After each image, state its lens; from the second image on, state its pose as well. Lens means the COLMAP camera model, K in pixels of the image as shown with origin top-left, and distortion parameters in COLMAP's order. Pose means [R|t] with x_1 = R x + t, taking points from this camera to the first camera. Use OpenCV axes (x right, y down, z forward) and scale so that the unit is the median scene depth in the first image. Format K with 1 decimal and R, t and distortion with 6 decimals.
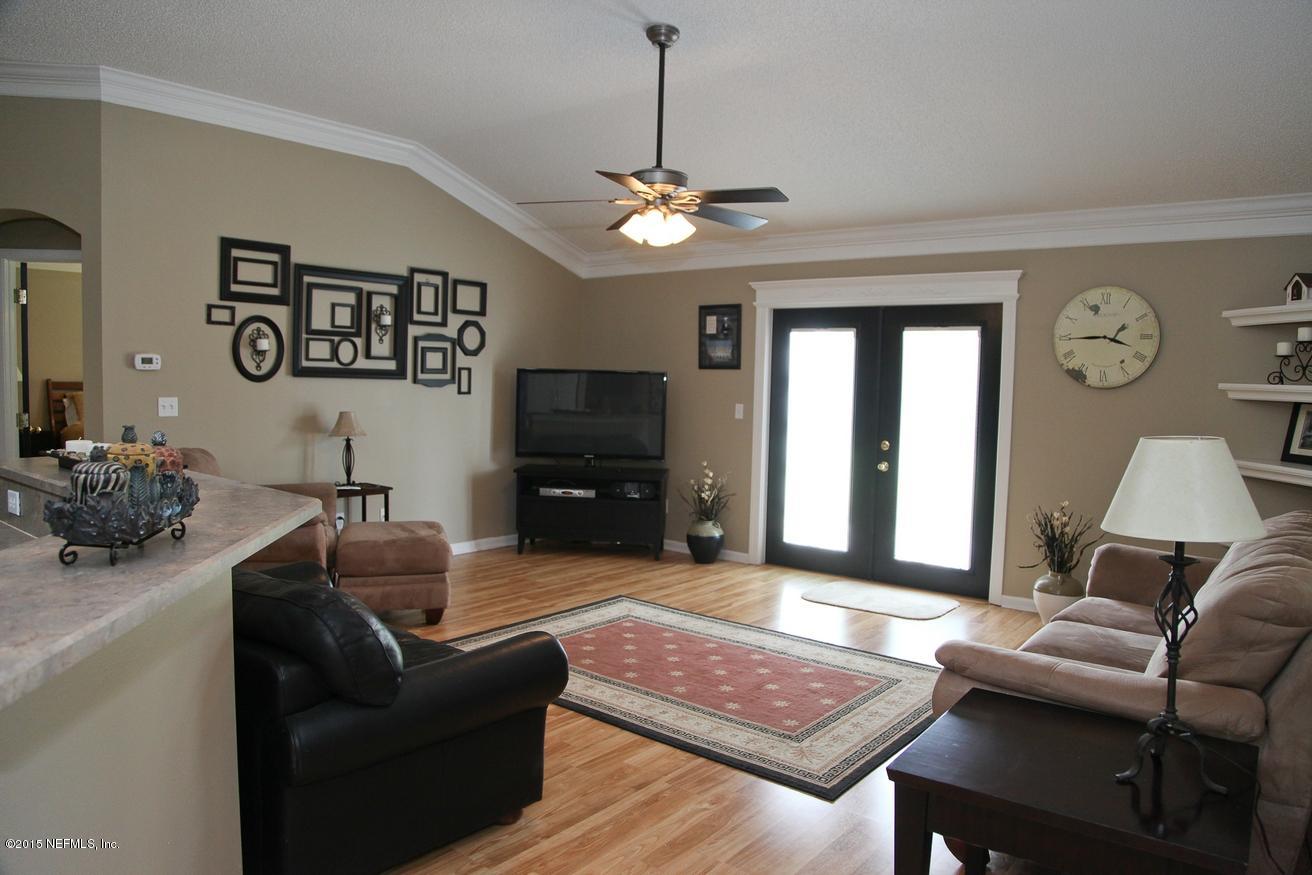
lens RADIAL K [[939.7, 0, 652.6], [0, 939.7, 434.4], [0, 0, 1]] dist [-0.008630, 0.004278]
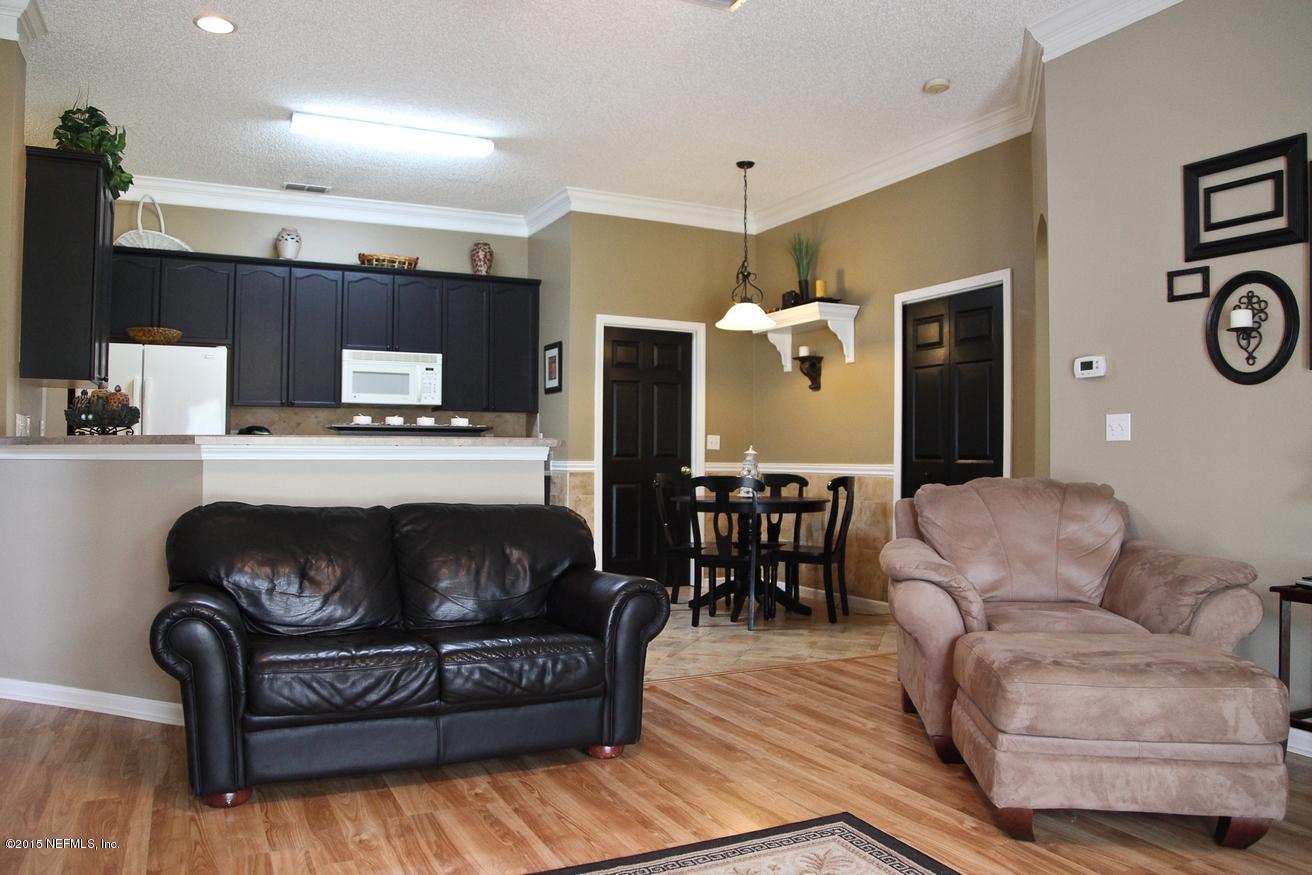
lens RADIAL K [[939.7, 0, 648.3], [0, 939.7, 436.9], [0, 0, 1]] dist [-0.008630, 0.004278]
pose [[-0.425299, -0.046953, -0.903834, 0.277205], [-0.091031, 0.995808, -0.008896, 0.017016], [0.900463, 0.078494, -0.427790, 0.948085]]
